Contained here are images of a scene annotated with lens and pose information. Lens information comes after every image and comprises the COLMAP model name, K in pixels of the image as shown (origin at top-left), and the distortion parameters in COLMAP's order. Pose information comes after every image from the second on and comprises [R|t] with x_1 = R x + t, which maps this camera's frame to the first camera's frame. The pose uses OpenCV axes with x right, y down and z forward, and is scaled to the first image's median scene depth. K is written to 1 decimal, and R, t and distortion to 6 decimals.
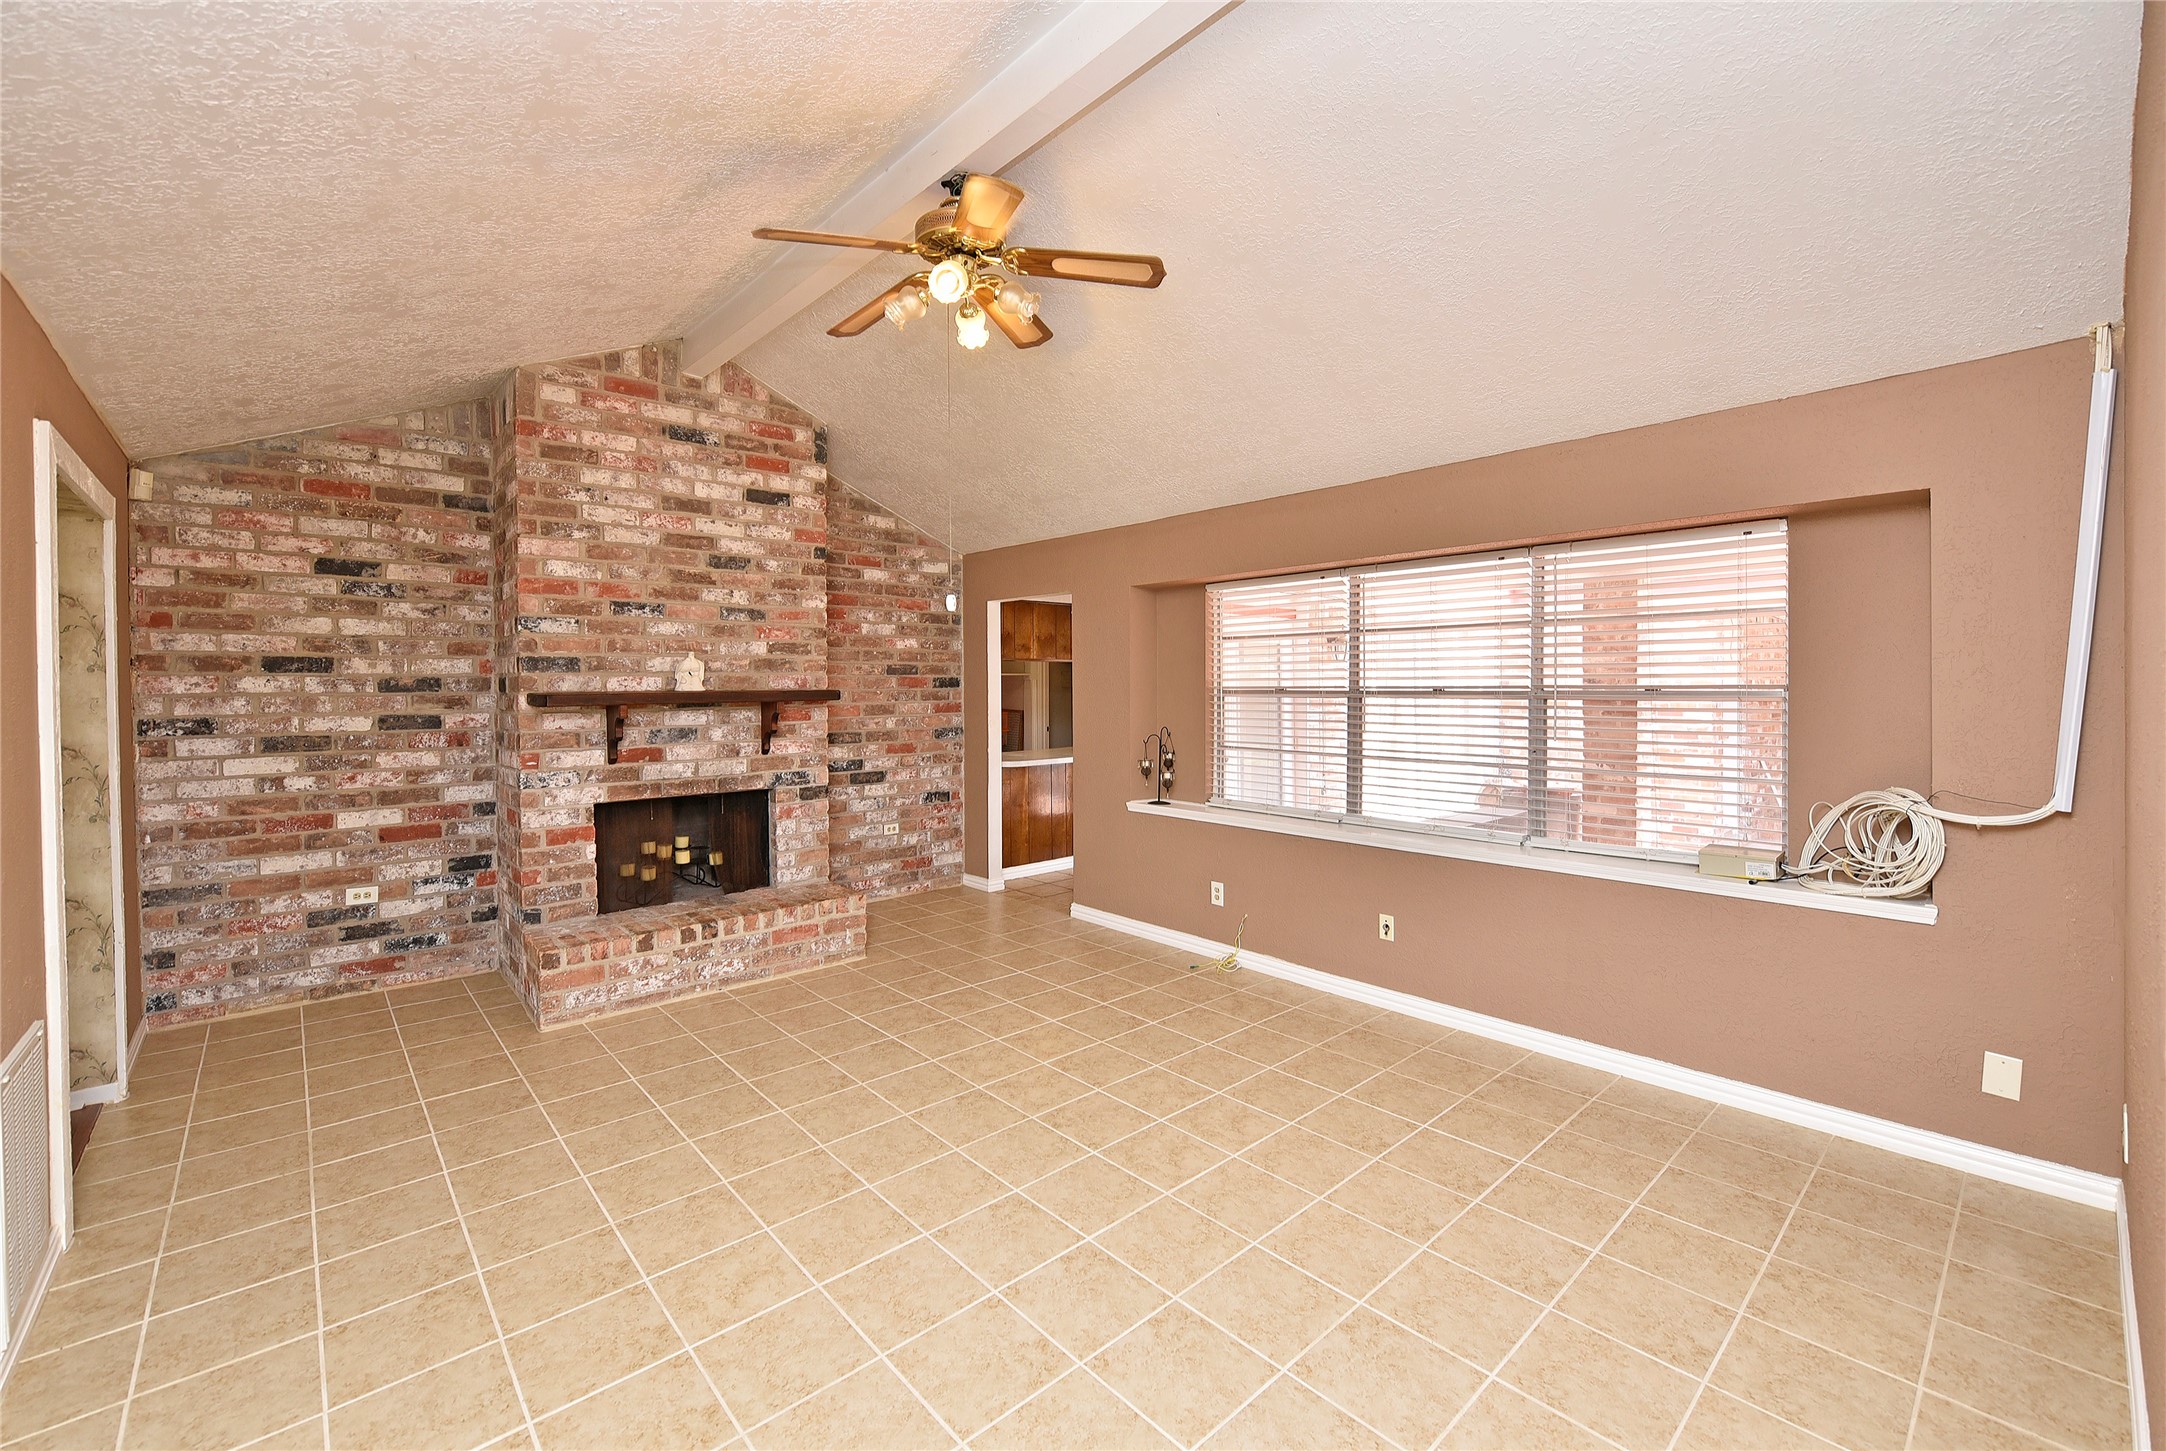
lens RADIAL K [[887.0, 0, 1082.5], [0, 887.0, 711.0], [0, 0, 1]] dist [-0.003194, -0.000493]
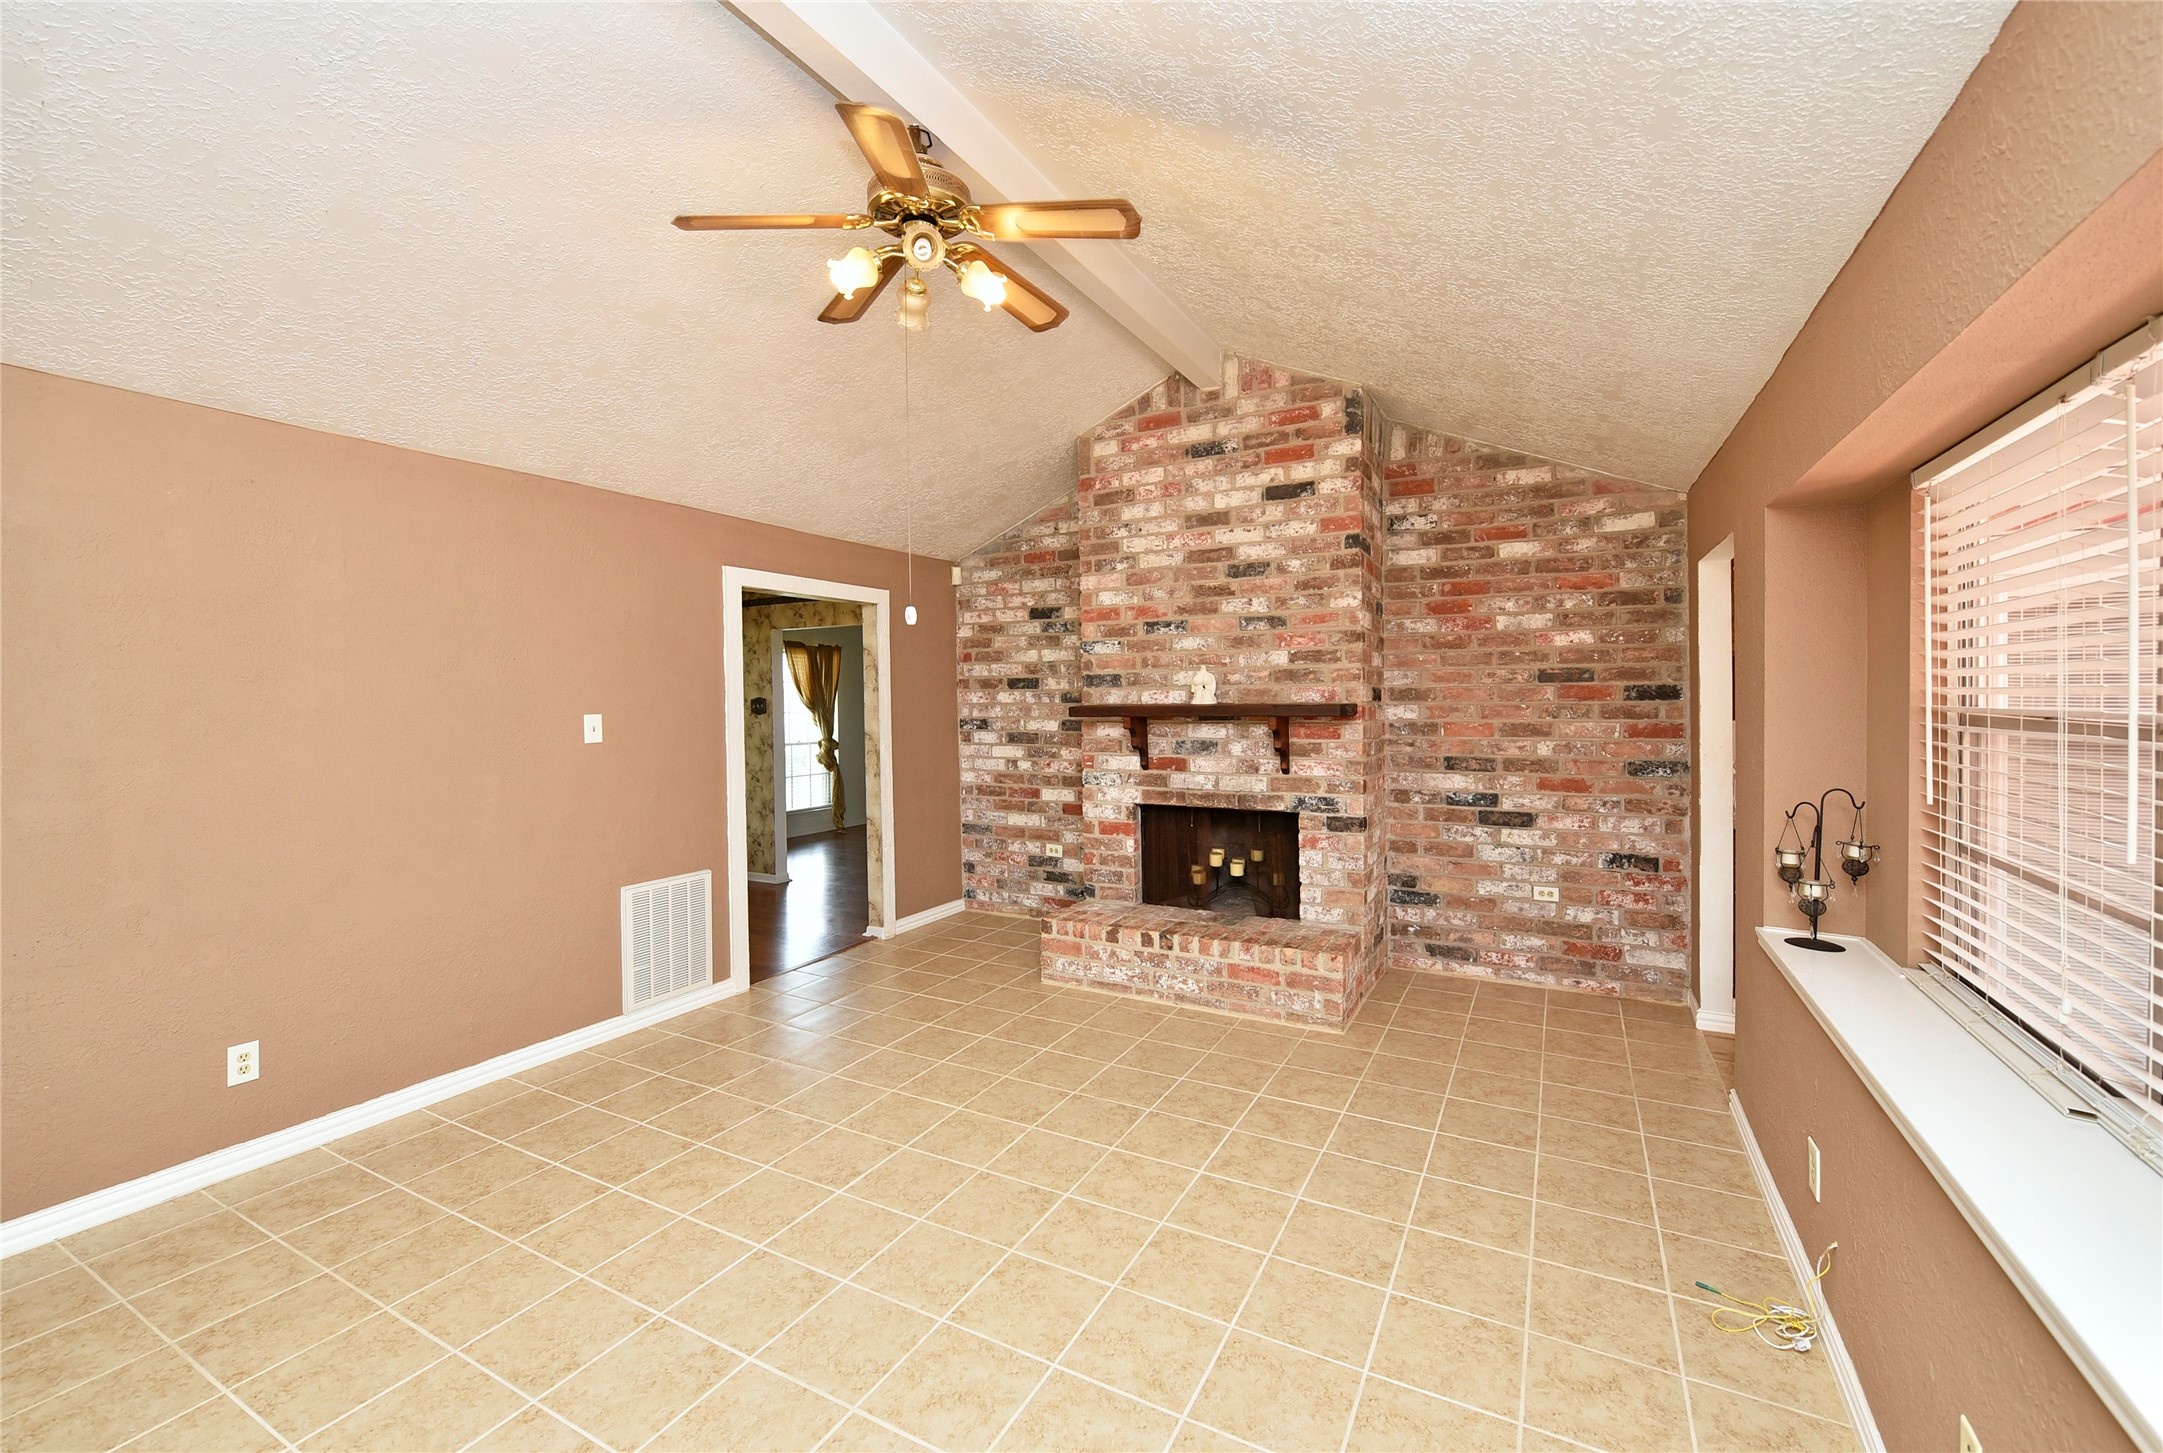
lens RADIAL K [[904.9, 0, 1077.6], [0, 904.9, 718.2], [0, 0, 1]] dist [-0.001880, -0.000471]
pose [[0.331127, 0.027190, -0.943194, 0.511009], [-0.021475, 0.999543, 0.021275, -0.027041], [0.943342, 0.013210, 0.331560, 0.556782]]
